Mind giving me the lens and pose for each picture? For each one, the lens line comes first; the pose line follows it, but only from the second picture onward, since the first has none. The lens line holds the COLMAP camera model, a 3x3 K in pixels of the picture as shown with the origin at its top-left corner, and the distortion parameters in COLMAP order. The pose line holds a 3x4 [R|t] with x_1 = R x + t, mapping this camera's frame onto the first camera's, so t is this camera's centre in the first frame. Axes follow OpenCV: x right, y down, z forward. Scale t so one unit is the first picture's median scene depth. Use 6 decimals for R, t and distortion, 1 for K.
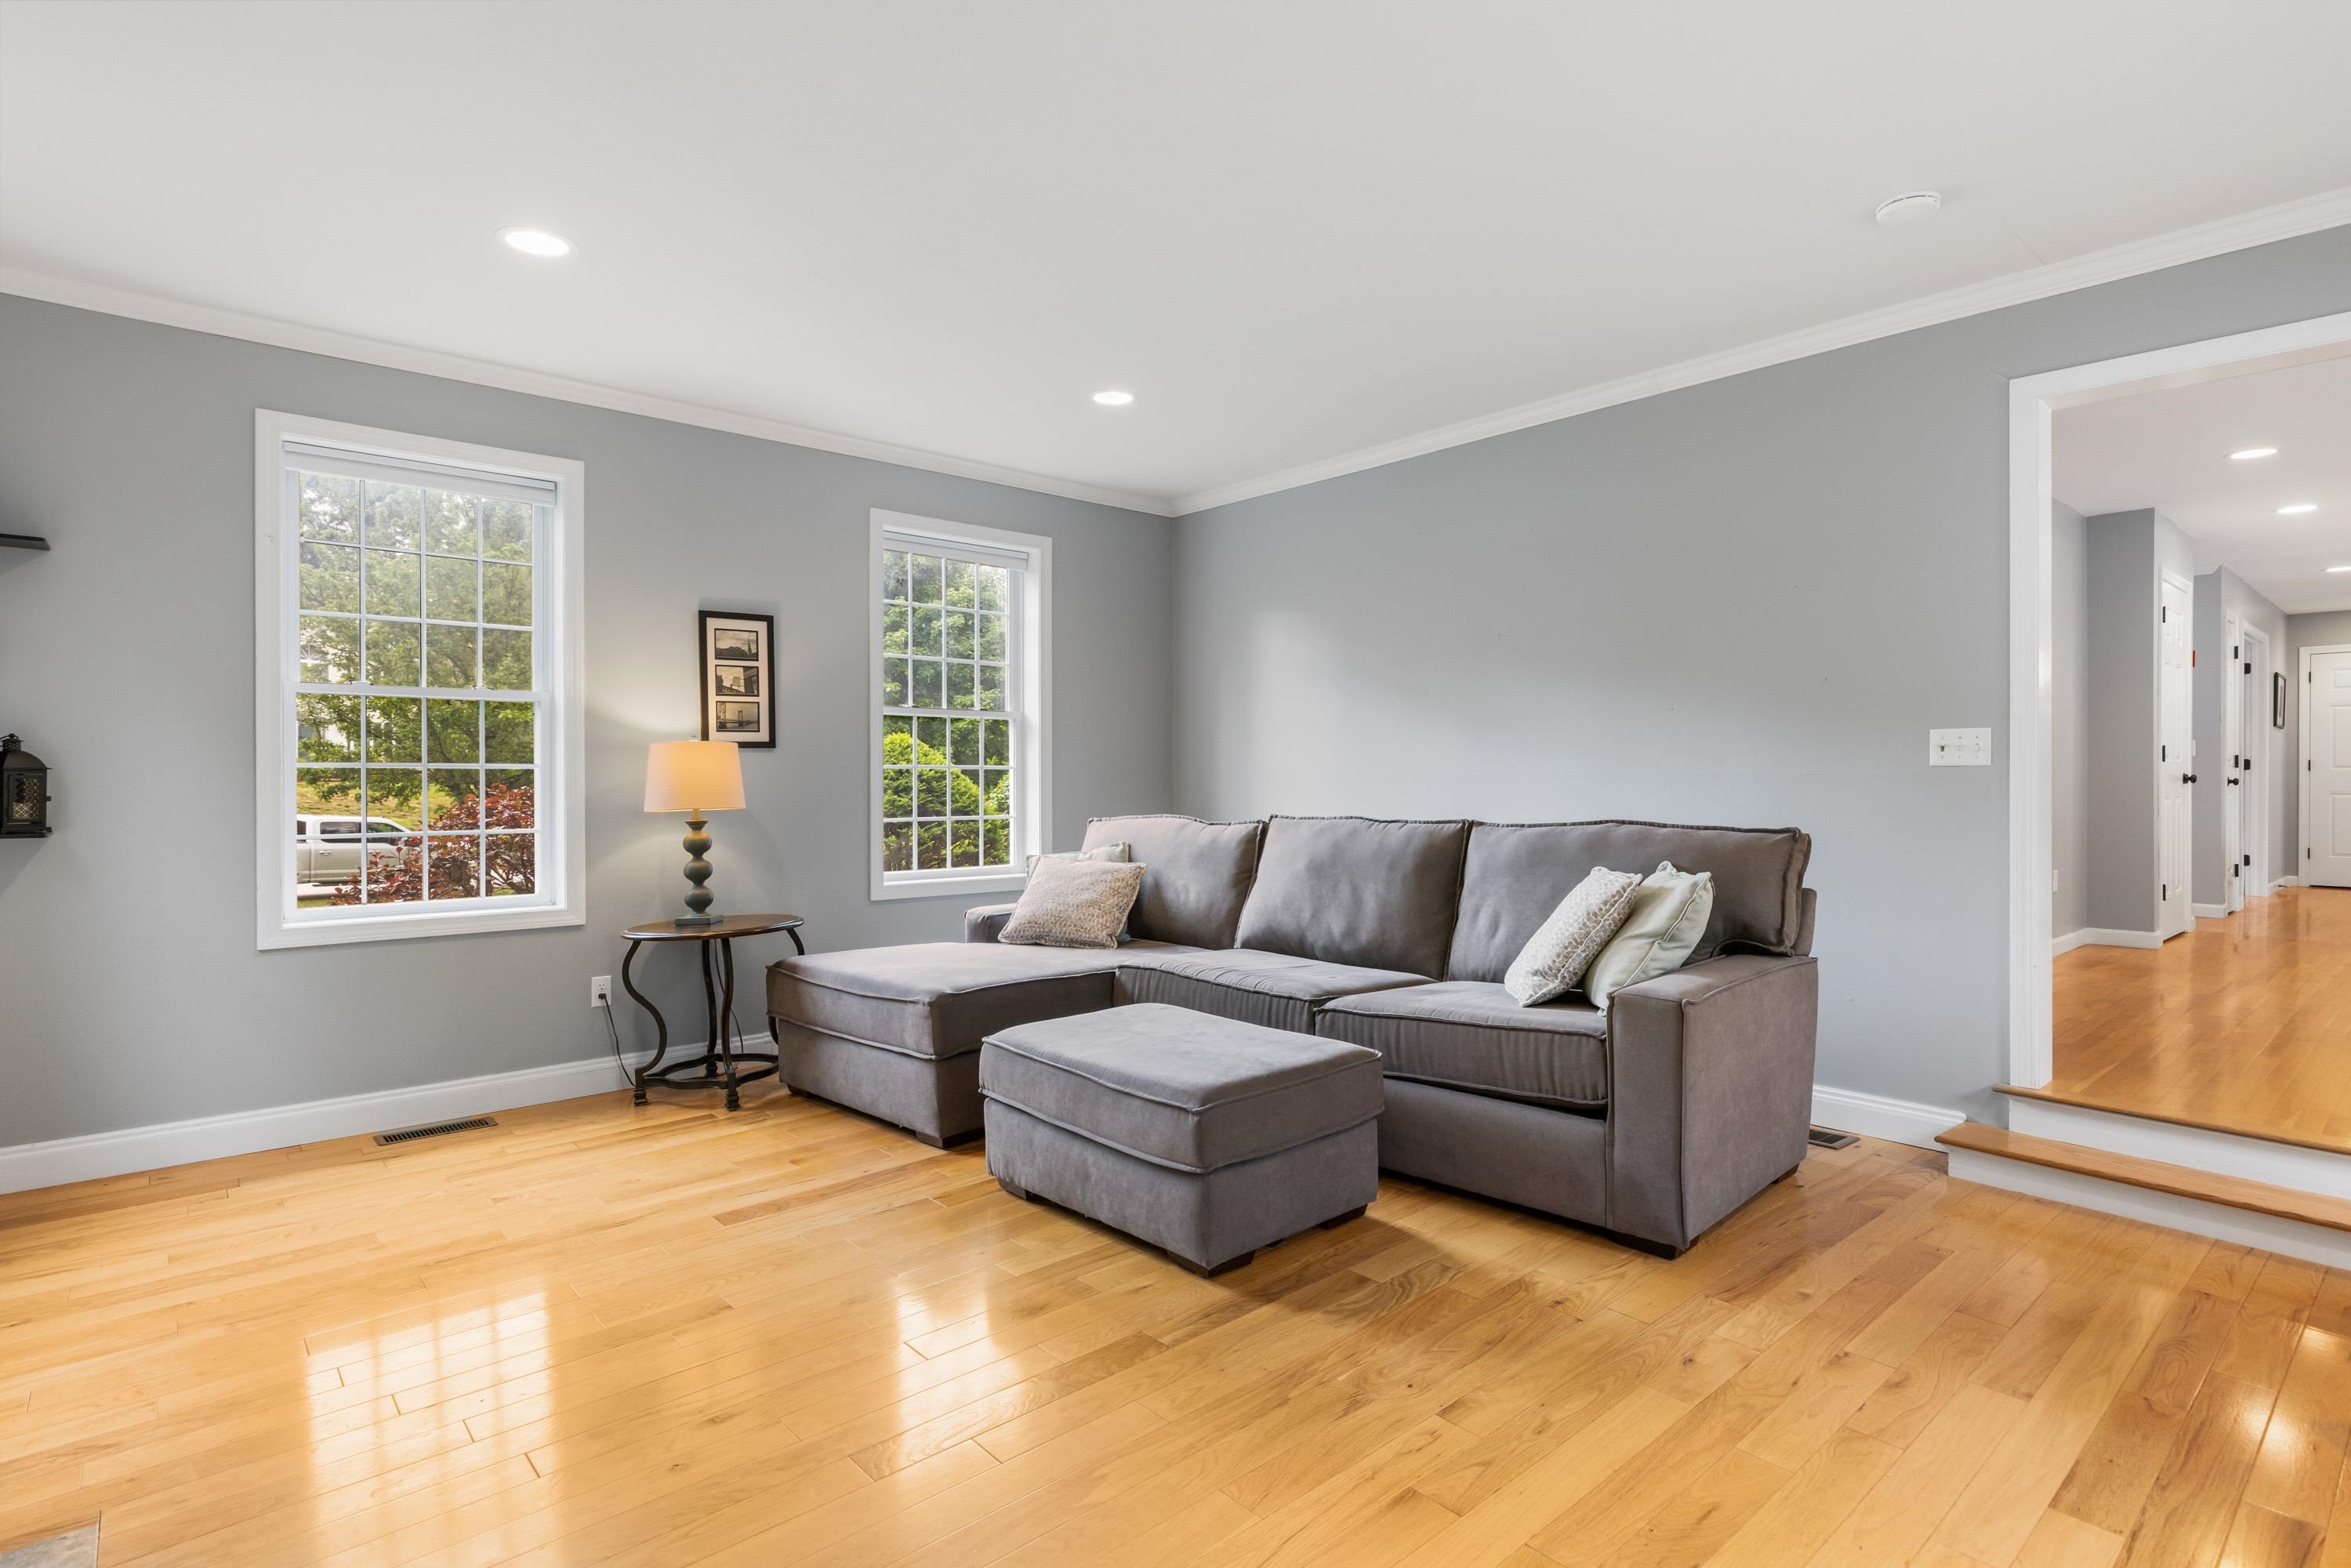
lens RADIAL K [[1162.7, 0, 1184.9], [0, 1162.7, 789.0], [0, 0, 1]] dist [0.003593, -0.000752]
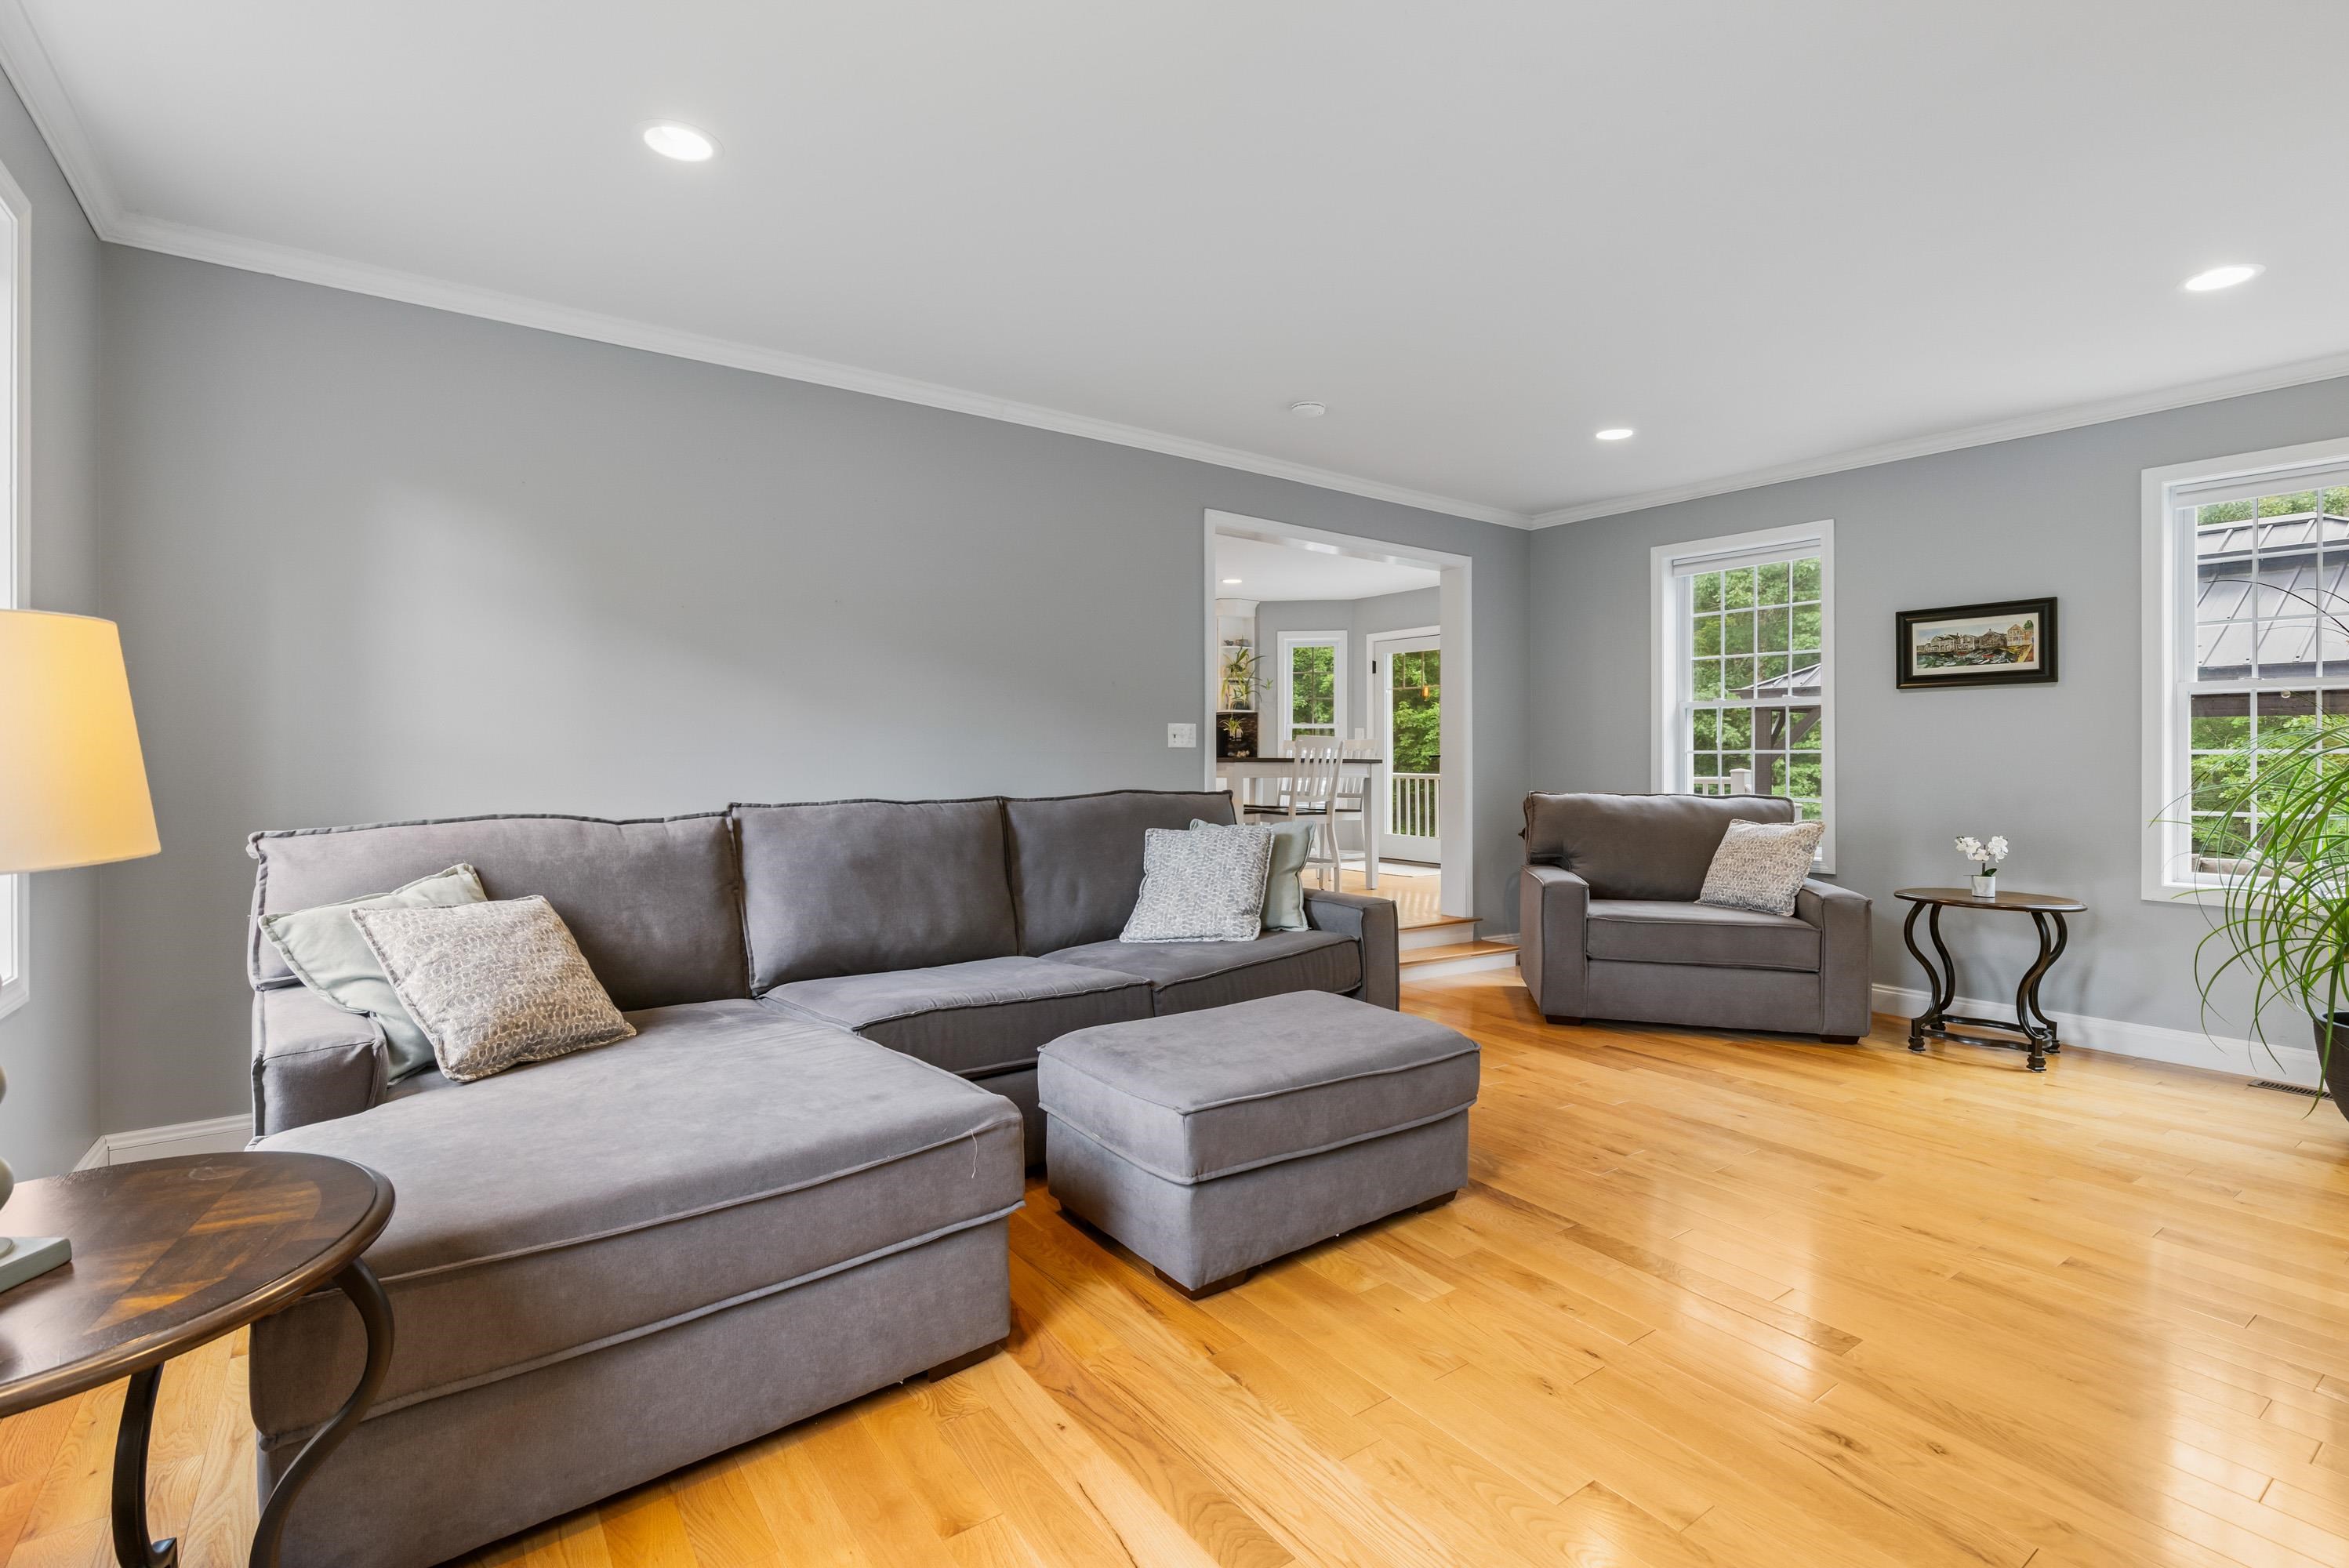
lens RADIAL K [[1118.8, 0, 1197.8], [0, 1118.8, 763.1], [0, 0, 1]] dist [0.011769, 0.000493]
pose [[0.085968, -0.003390, 0.996292, -0.410667], [0.007277, 0.999970, 0.002775, -0.001996], [-0.996271, 0.007011, 0.085990, 0.438724]]
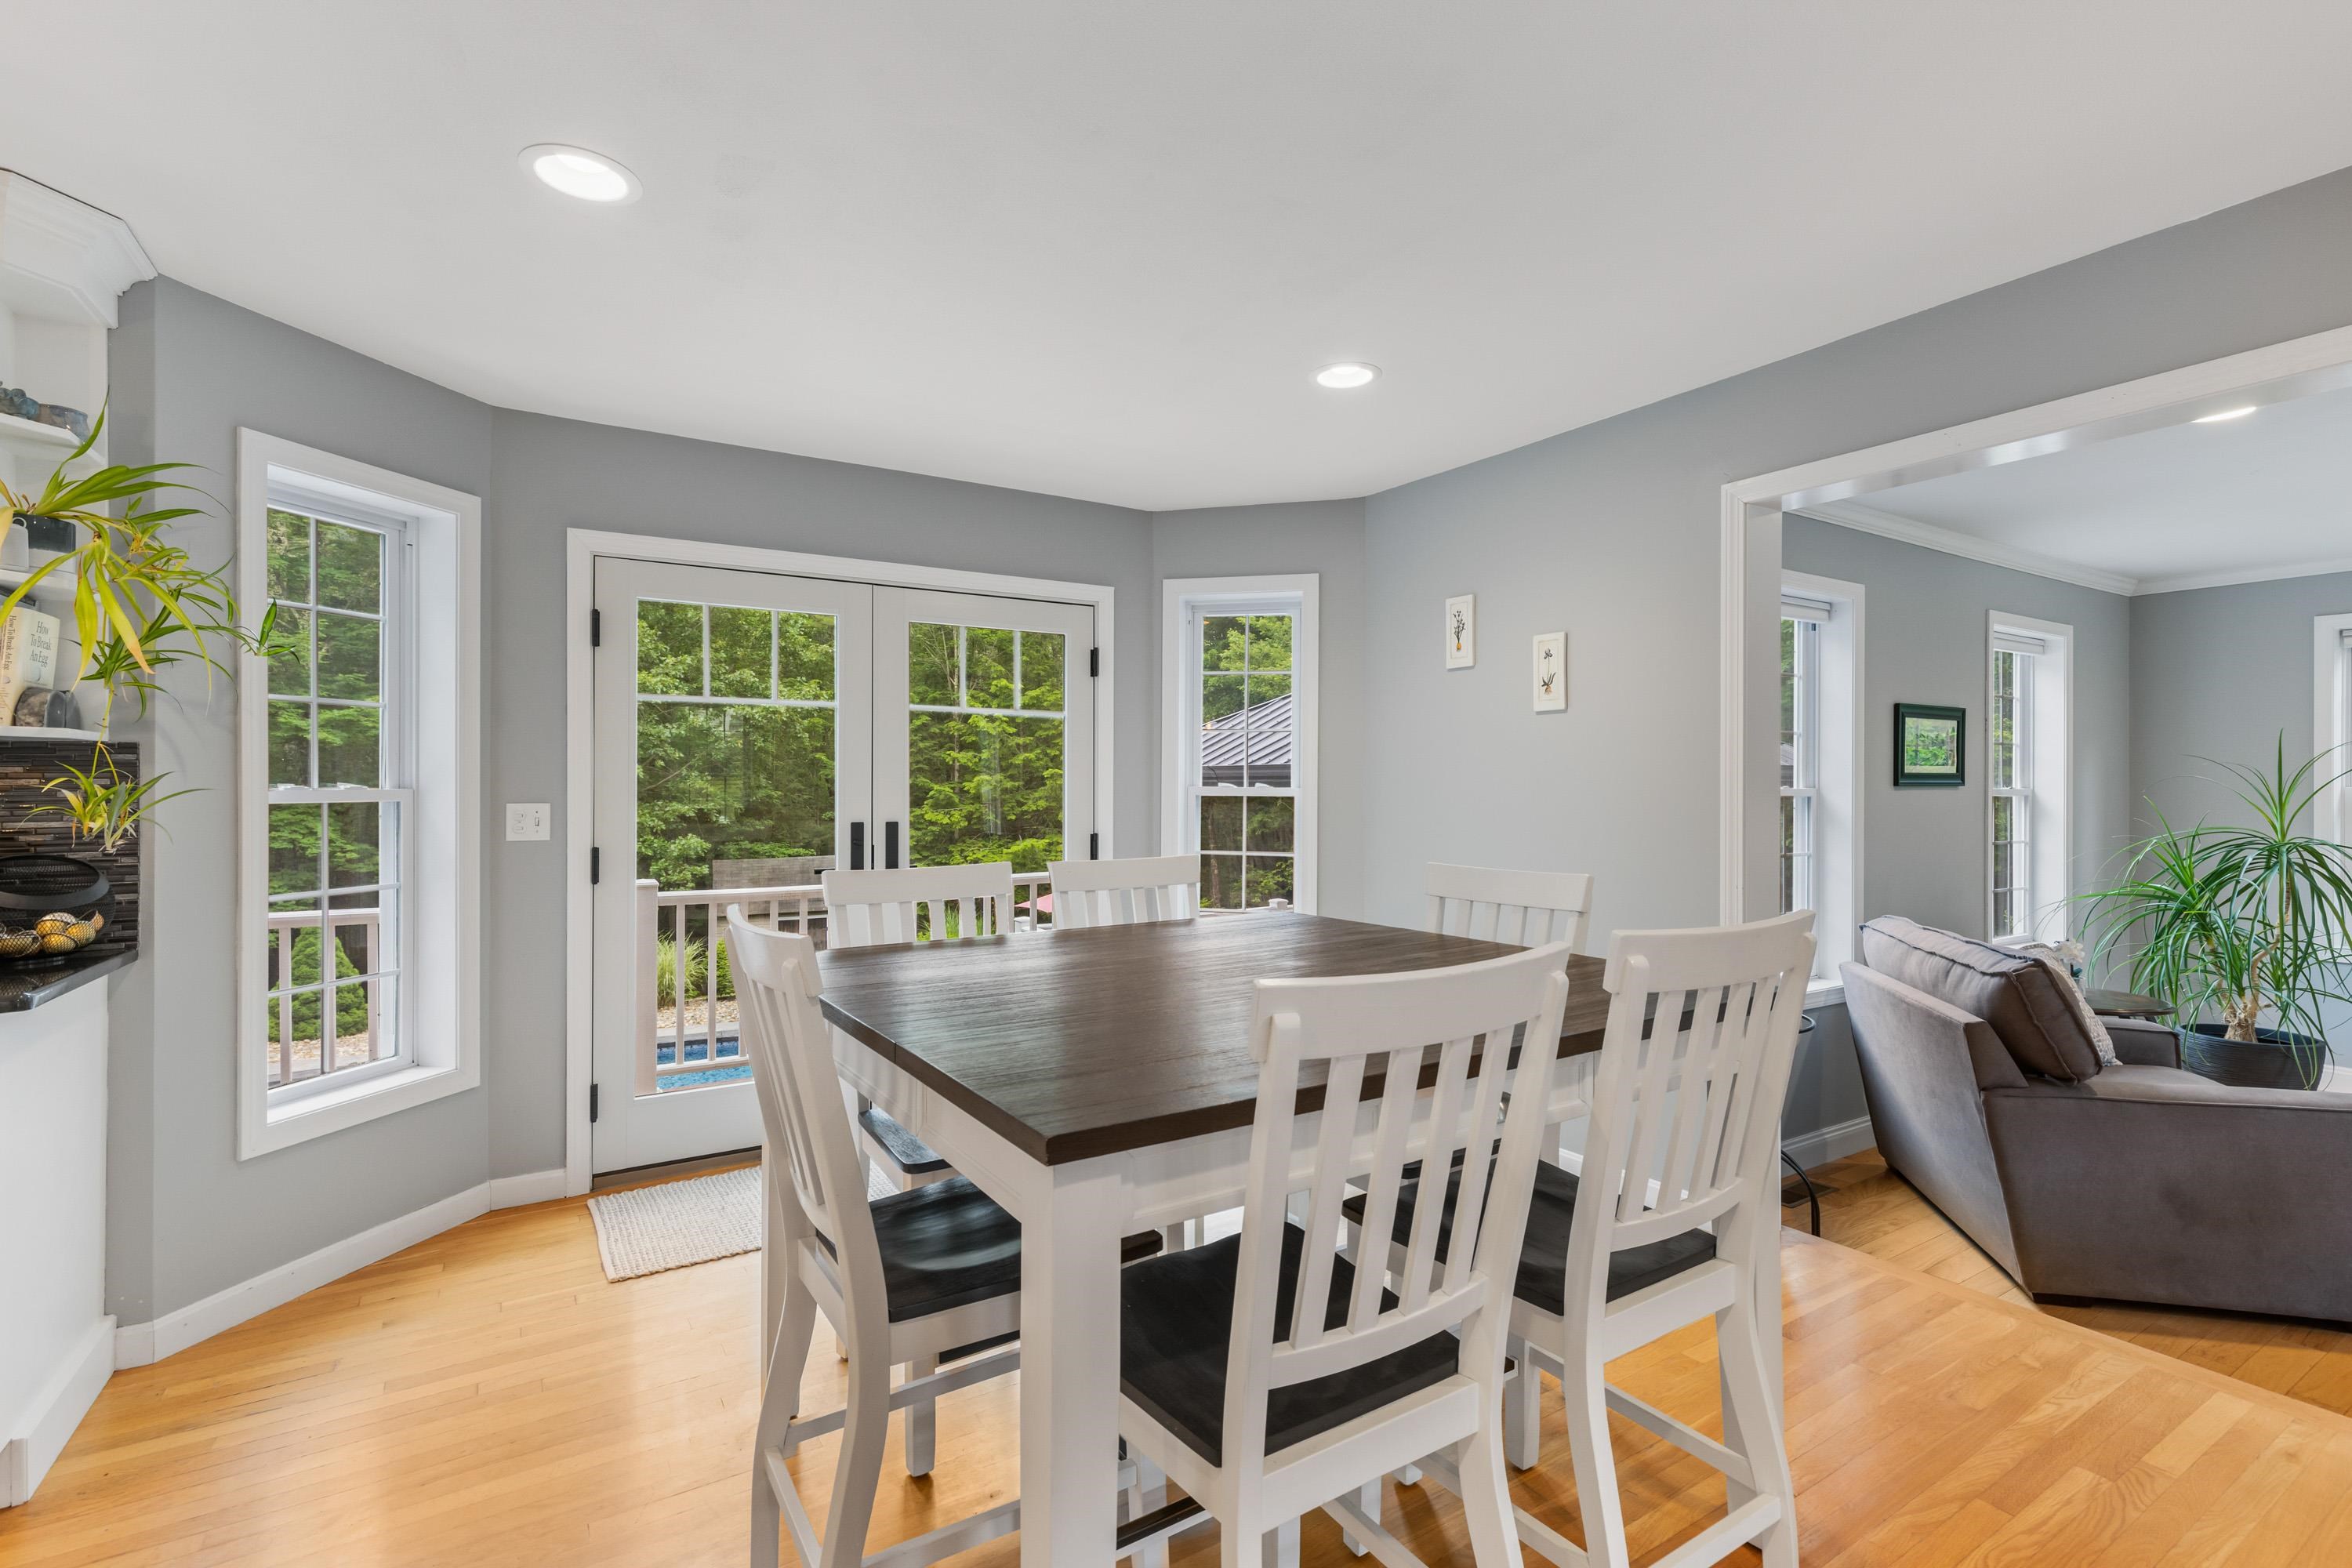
lens RADIAL K [[1080.6, 0, 1192.7], [0, 1080.6, 778.0], [0, 0, 1]] dist [0.015604, -0.000852]
pose [[-0.987612, 0.001262, 0.156908, 0.705579], [0.001926, 0.999990, 0.004079, -0.054651], [-0.156901, 0.004331, -0.987605, 0.773717]]
